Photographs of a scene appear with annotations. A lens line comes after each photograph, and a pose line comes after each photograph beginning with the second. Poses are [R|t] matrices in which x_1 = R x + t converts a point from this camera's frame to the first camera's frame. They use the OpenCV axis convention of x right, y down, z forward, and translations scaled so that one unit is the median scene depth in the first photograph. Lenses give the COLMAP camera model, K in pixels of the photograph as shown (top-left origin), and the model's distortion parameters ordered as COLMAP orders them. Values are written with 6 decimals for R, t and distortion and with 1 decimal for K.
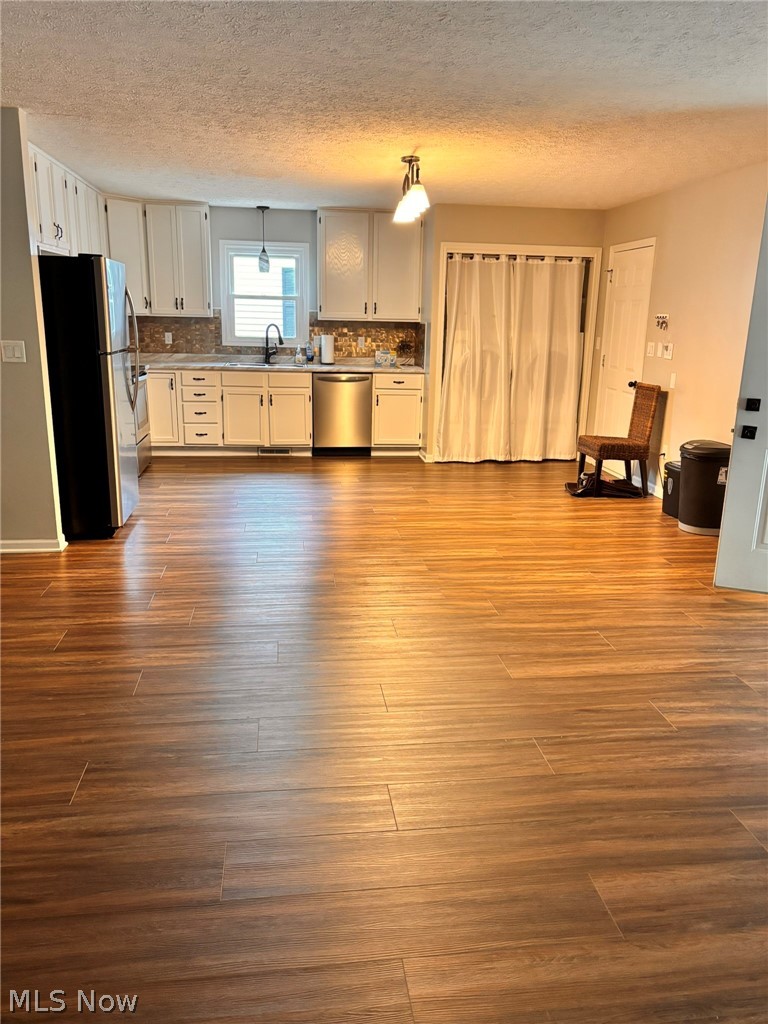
lens RADIAL K [[773.1, 0, 388.5], [0, 773.1, 518.1], [0, 0, 1]] dist [0.042973, -0.051486]
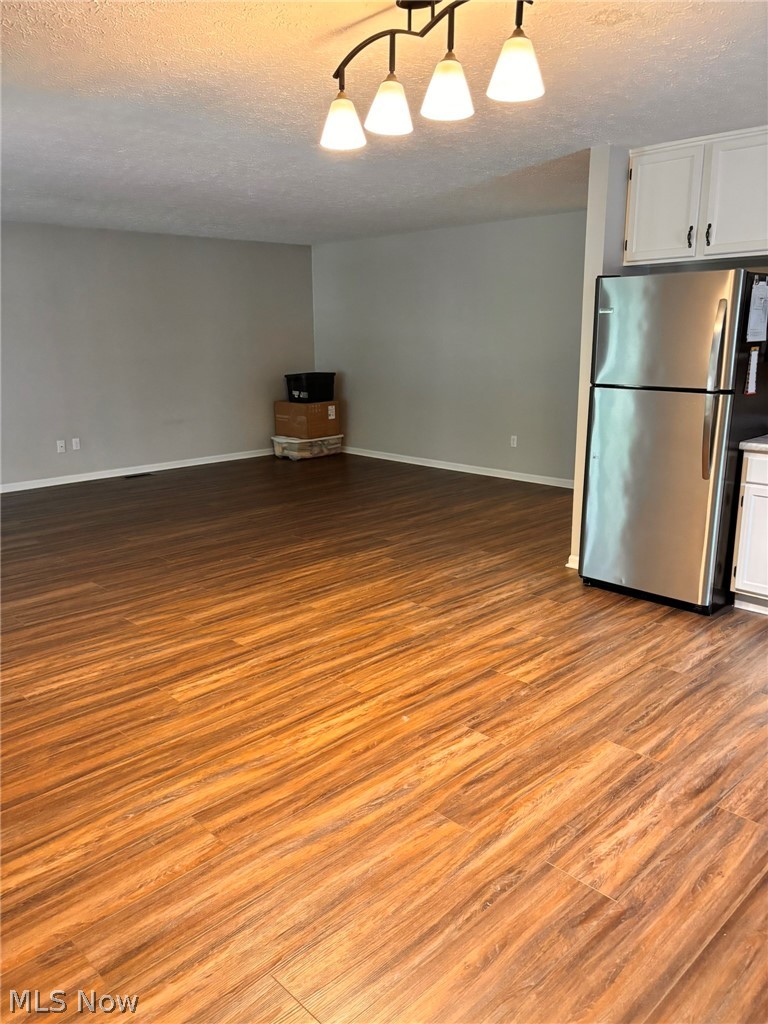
lens RADIAL K [[773.1, 0, 383.2], [0, 773.1, 511.1], [0, 0, 1]] dist [0.042973, -0.051486]
pose [[-0.807330, 0.126398, -0.576404, 0.235483], [-0.154173, 0.897684, 0.412789, -0.263564], [0.569604, 0.422123, -0.705240, 0.989848]]
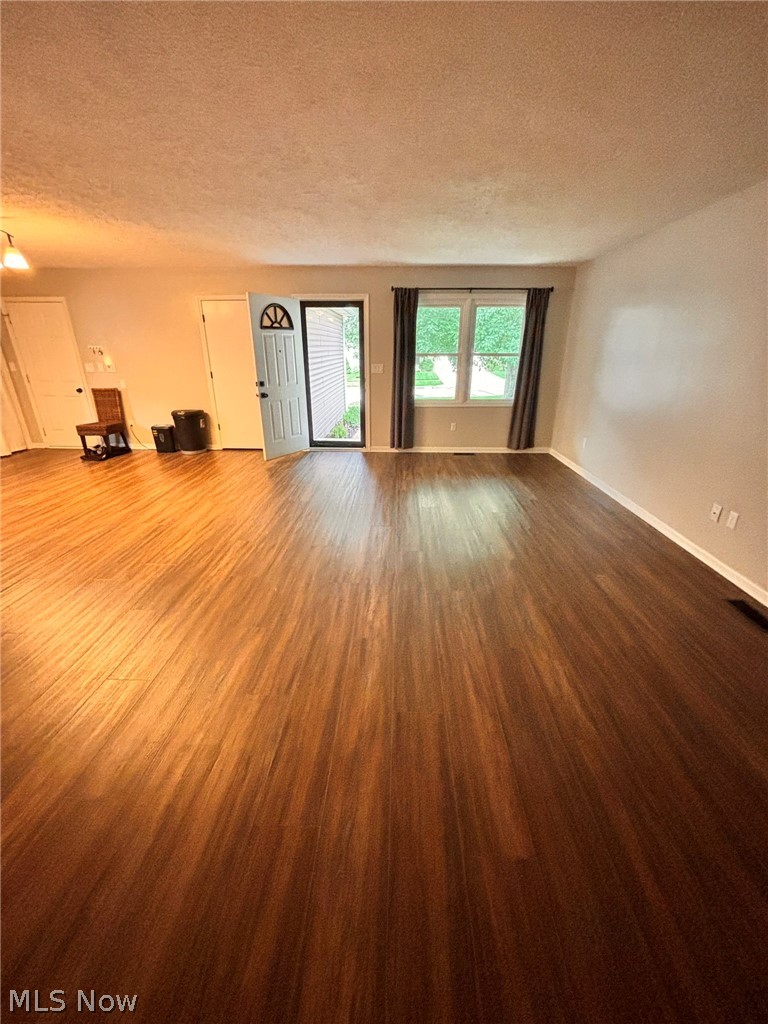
lens RADIAL K [[412.6, 0, 381.5], [0, 412.6, 517.8], [0, 0, 1]] dist [-0.000826, -0.000634]
pose [[0.180097, -0.394122, 0.901240, -0.434256], [0.252897, 0.903974, 0.344781, -0.061393], [-0.950583, 0.165827, 0.262476, 0.188075]]
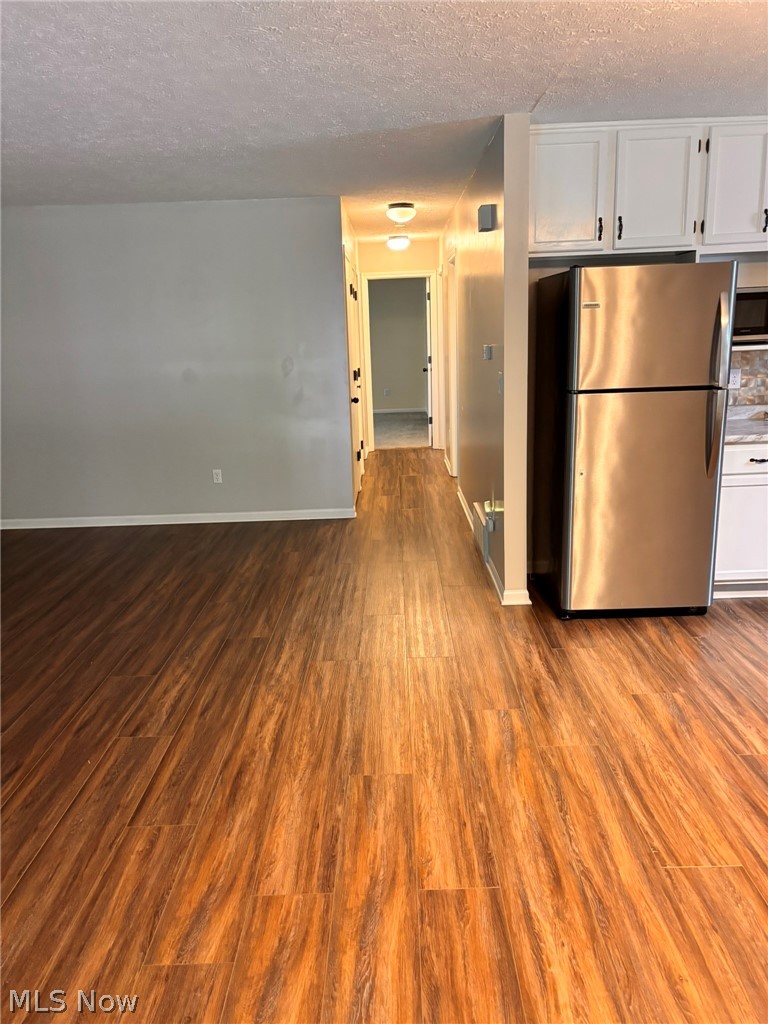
lens RADIAL K [[773.1, 0, 384.9], [0, 773.1, 509.6], [0, 0, 1]] dist [0.042973, -0.051486]
pose [[-0.144462, 0.215528, -0.965753, 0.279730], [-0.217830, 0.945121, 0.243508, -0.157981], [0.965236, 0.245548, -0.089585, 0.582234]]
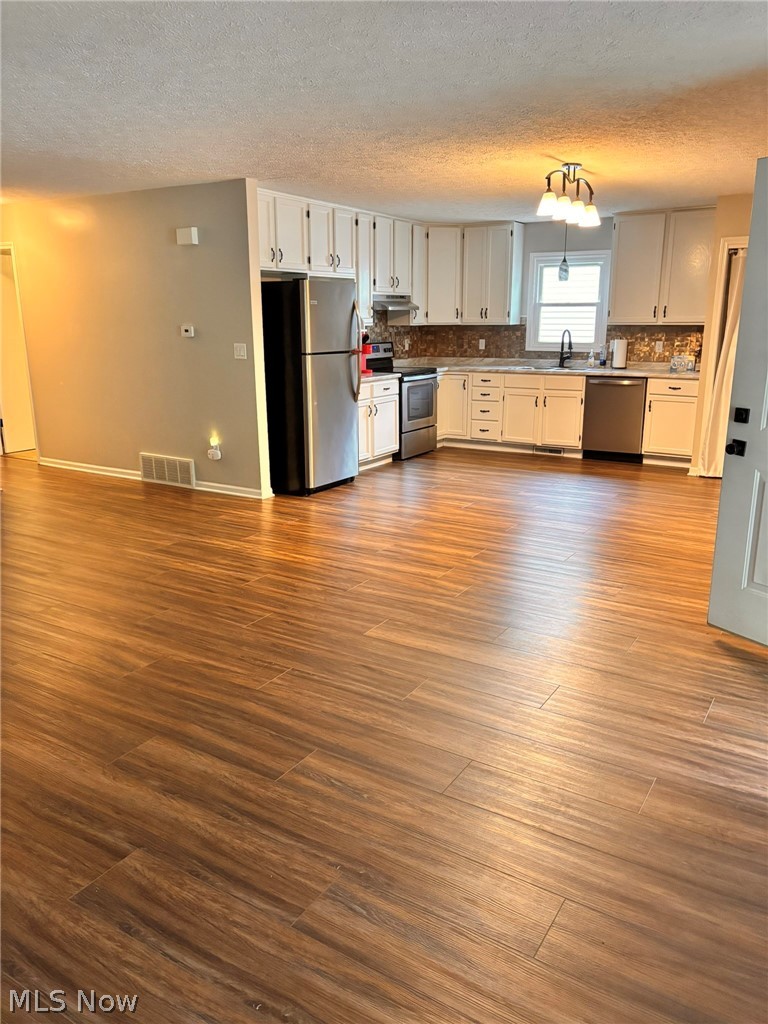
lens RADIAL K [[773.1, 0, 387.7], [0, 773.1, 519.0], [0, 0, 1]] dist [0.042973, -0.051486]
pose [[0.770950, 0.137968, -0.621773, 0.375185], [-0.144414, 0.988695, 0.040323, -0.005940], [0.620307, 0.058706, 0.782159, 0.050883]]
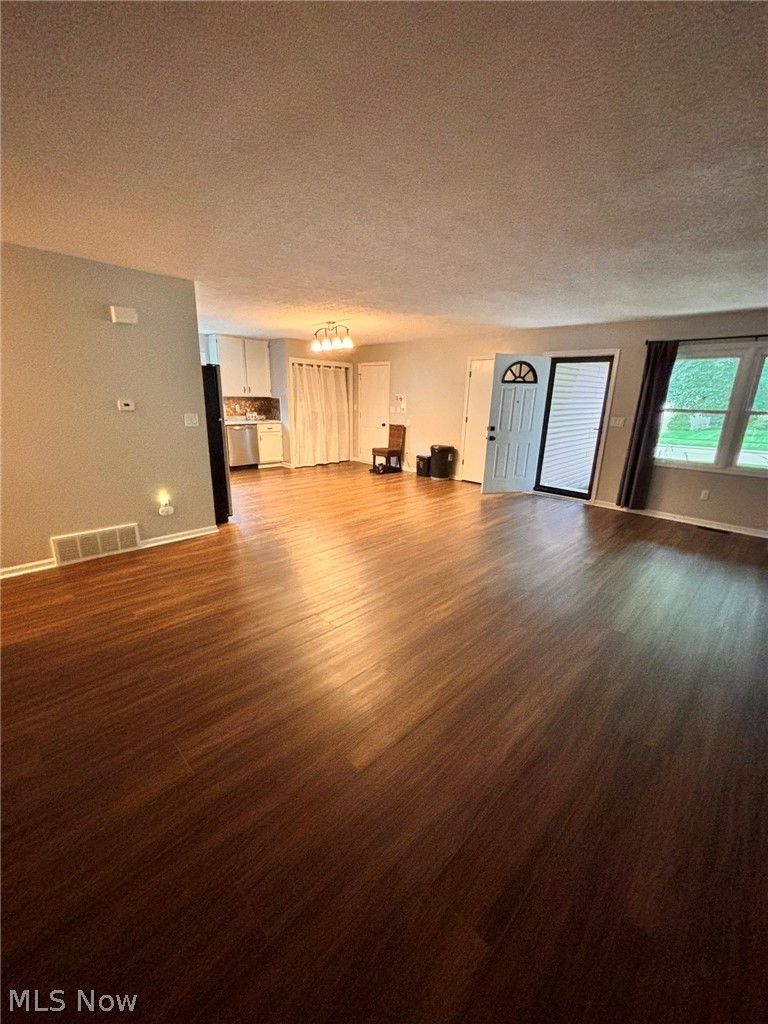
lens RADIAL K [[412.6, 0, 383.9], [0, 412.6, 517.0], [0, 0, 1]] dist [-0.000826, -0.000634]
pose [[0.793255, -0.177820, 0.582346, -0.421887], [0.150057, 0.983999, 0.096062, -0.015919], [-0.590110, 0.011184, 0.807246, 0.003077]]
